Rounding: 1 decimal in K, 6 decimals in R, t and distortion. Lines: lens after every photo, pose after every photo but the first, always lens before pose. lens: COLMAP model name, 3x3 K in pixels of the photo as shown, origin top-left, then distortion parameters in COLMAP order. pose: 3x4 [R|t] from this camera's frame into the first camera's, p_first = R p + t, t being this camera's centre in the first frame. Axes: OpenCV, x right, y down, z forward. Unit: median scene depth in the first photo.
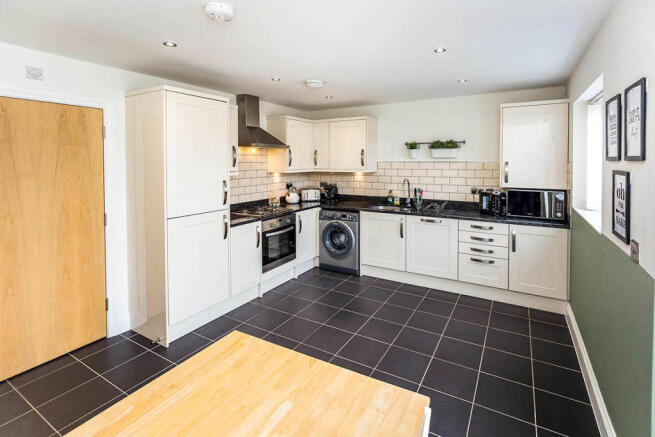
lens RADIAL K [[308.2, 0, 352.6], [0, 308.2, 164.8], [0, 0, 1]] dist [-0.001480, -0.000155]
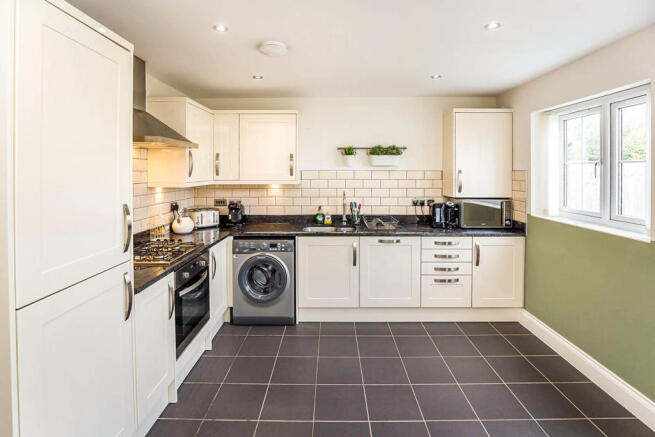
lens RADIAL K [[322.5, 0, 326.7], [0, 322.5, 171.9], [0, 0, 1]] dist [-0.017521, 0.000507]
pose [[0.884384, -0.000041, 0.466760, -0.269134], [0.005547, 0.999930, -0.010423, 0.003174], [-0.466727, 0.011807, 0.884323, 0.275321]]
